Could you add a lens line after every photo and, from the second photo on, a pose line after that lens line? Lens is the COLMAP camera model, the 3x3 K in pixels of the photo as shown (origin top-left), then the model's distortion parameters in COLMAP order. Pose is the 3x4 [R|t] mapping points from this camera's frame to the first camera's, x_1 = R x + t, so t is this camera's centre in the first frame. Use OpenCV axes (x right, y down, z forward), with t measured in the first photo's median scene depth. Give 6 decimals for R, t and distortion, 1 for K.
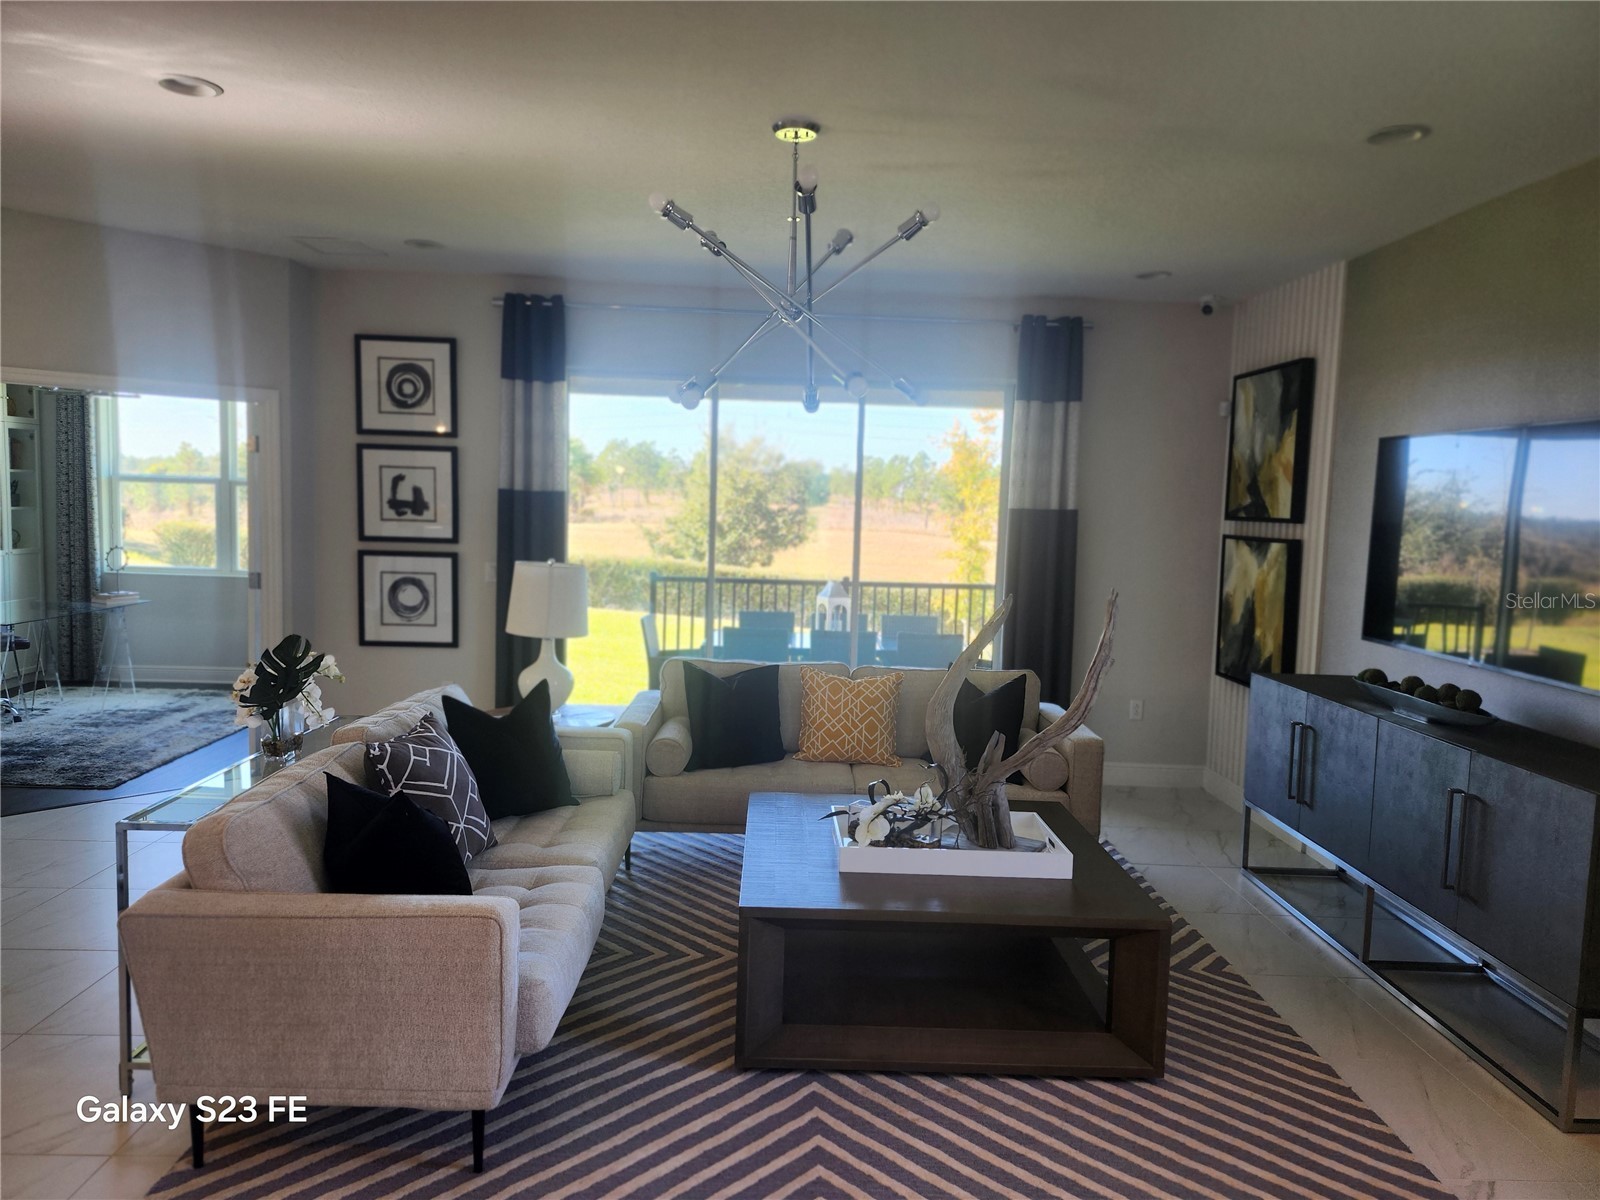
lens RADIAL K [[1140.2, 0, 797.4], [0, 1140.2, 591.1], [0, 0, 1]] dist [0.034503, -0.001306]
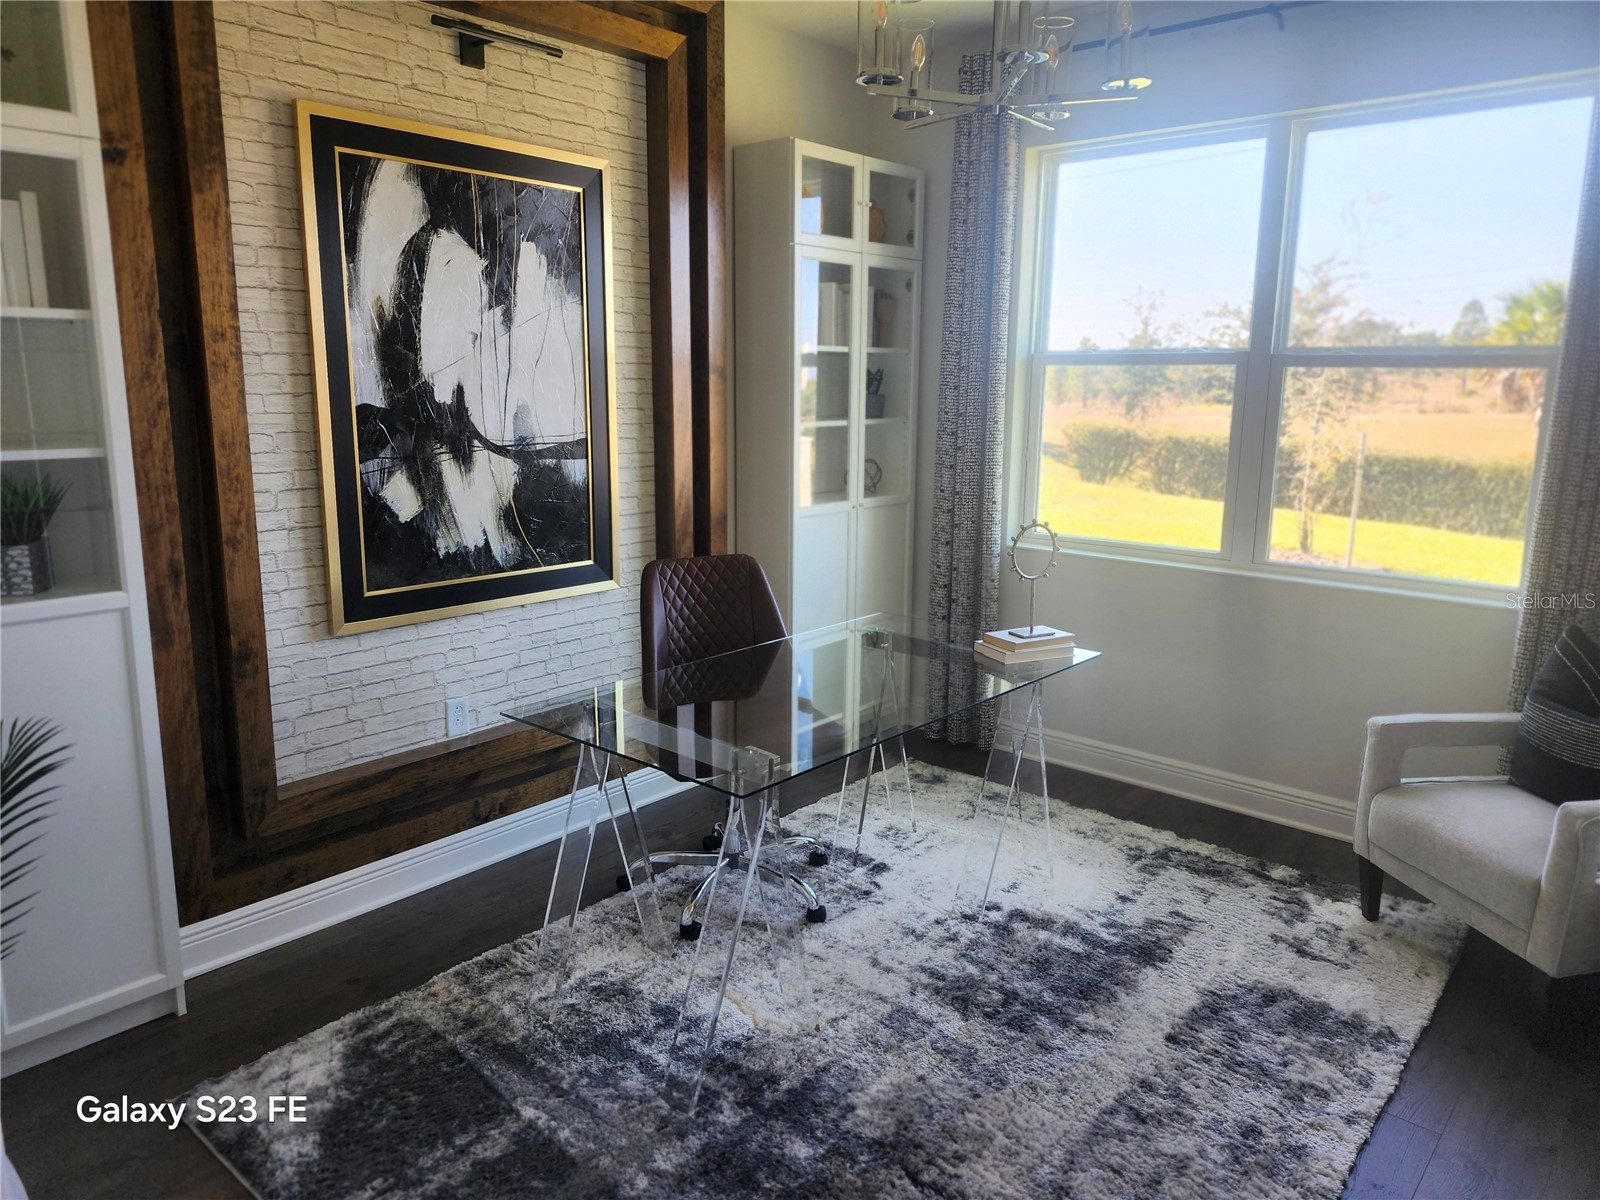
lens RADIAL K [[1140.2, 0, 797.4], [0, 1140.2, 591.1], [0, 0, 1]] dist [0.034503, -0.001306]
pose [[0.747946, 0.103528, -0.655636, -0.264435], [-0.041471, 0.993120, 0.109509, -0.037877], [0.662462, -0.054717, 0.747094, 0.439654]]
